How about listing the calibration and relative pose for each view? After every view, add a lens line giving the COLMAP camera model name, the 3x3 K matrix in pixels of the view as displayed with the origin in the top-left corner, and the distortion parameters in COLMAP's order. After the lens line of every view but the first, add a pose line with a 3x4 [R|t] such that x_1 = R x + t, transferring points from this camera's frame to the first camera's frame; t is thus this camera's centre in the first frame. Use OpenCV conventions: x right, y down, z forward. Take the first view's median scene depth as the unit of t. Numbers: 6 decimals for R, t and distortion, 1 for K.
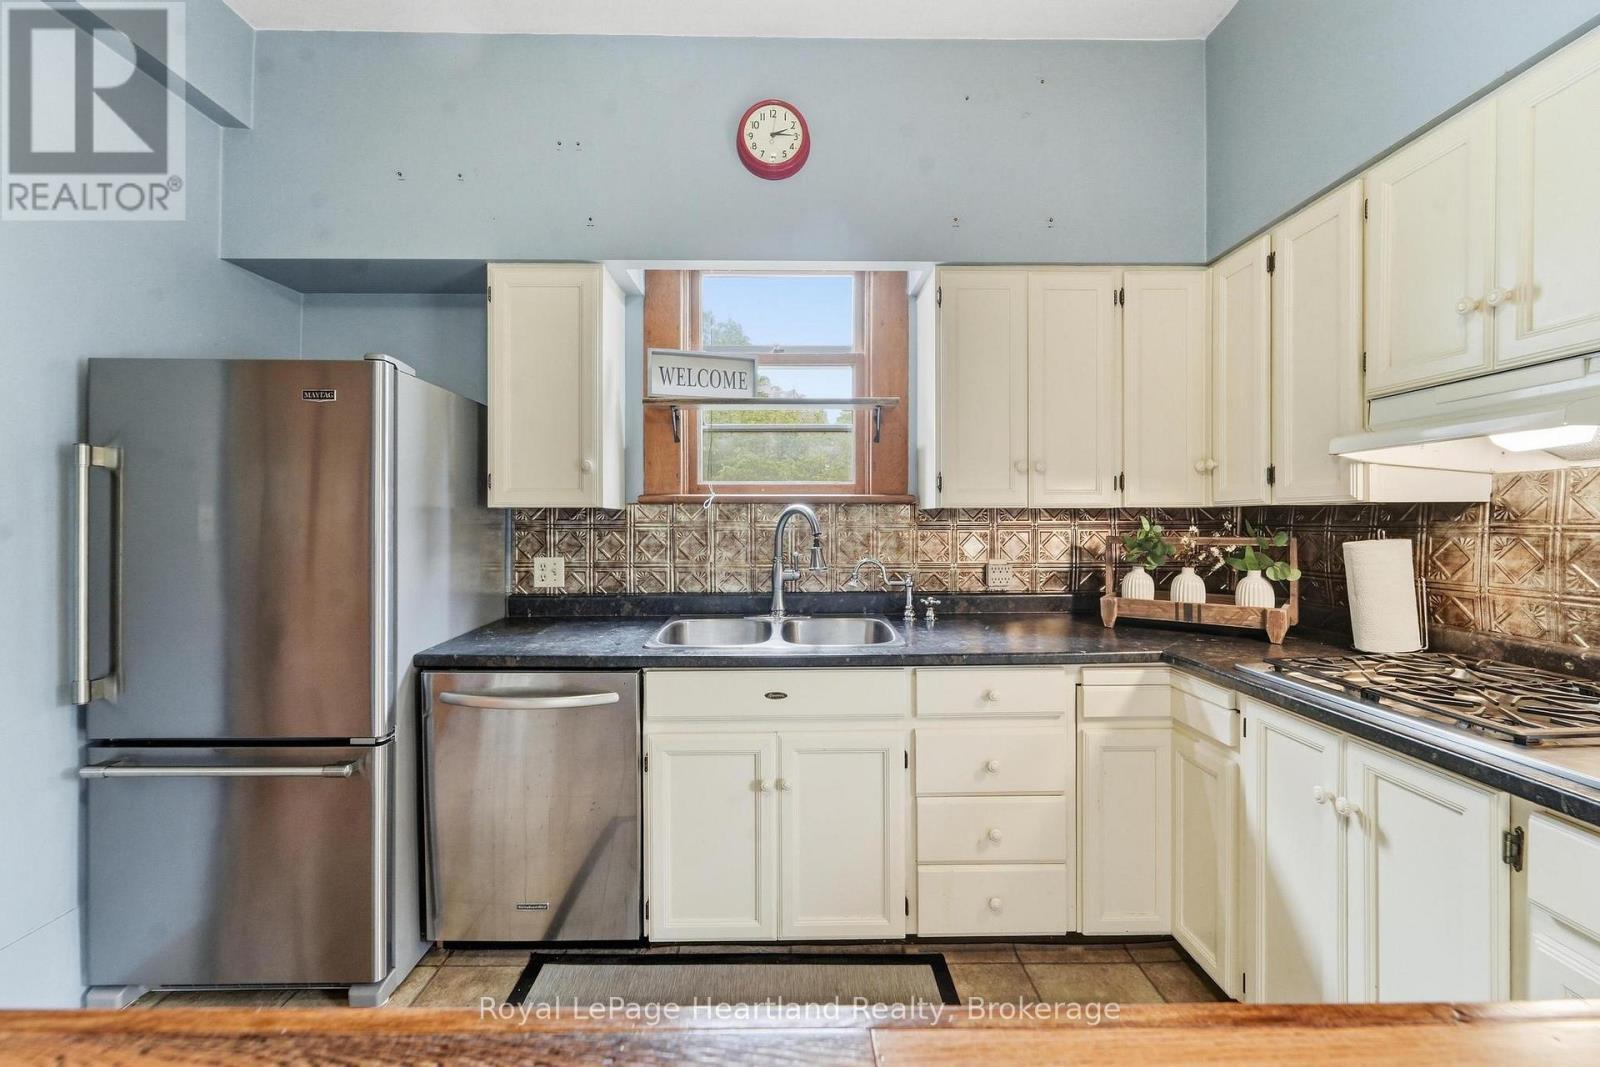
lens RADIAL K [[655.2, 0, 795.1], [0, 655.2, 524.2], [0, 0, 1]] dist [-0.000193, -0.000936]
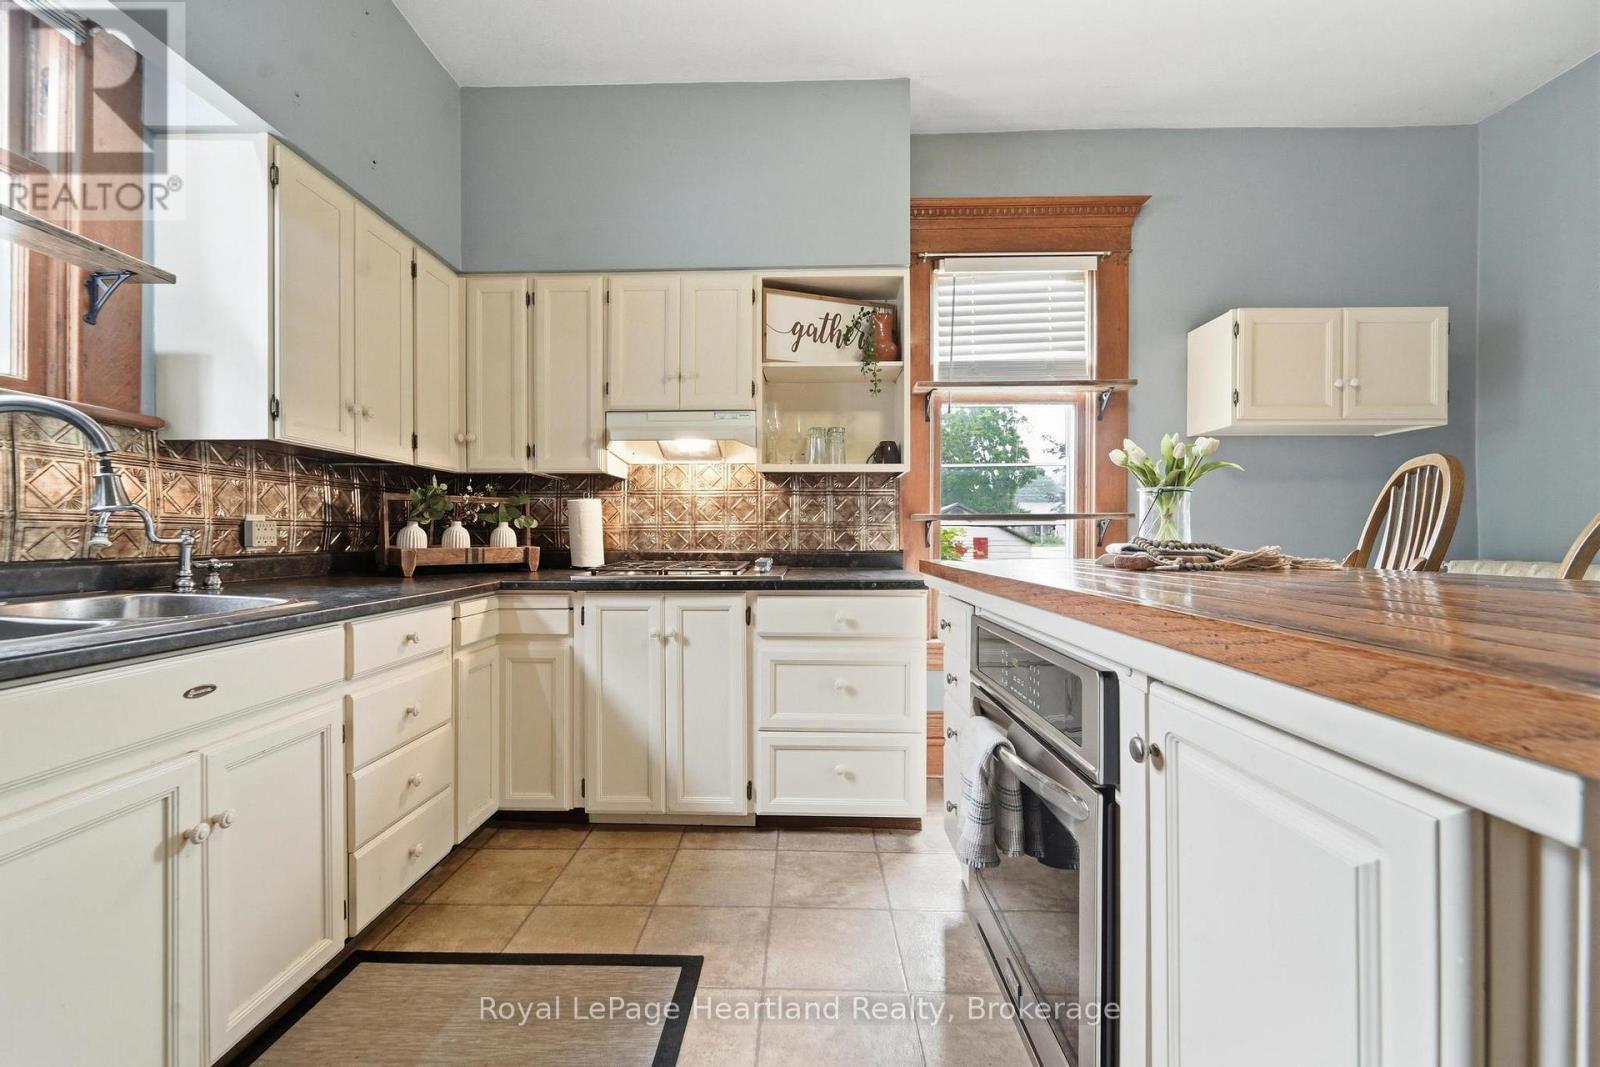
lens RADIAL K [[655.2, 0, 797.7], [0, 655.2, 536.7], [0, 0, 1]] dist [-0.000193, -0.000936]
pose [[0.021562, 0.003462, 0.999762, -0.590184], [0.004912, 0.999982, -0.003569, 0.103934], [-0.999755, 0.004988, 0.021544, 0.362164]]
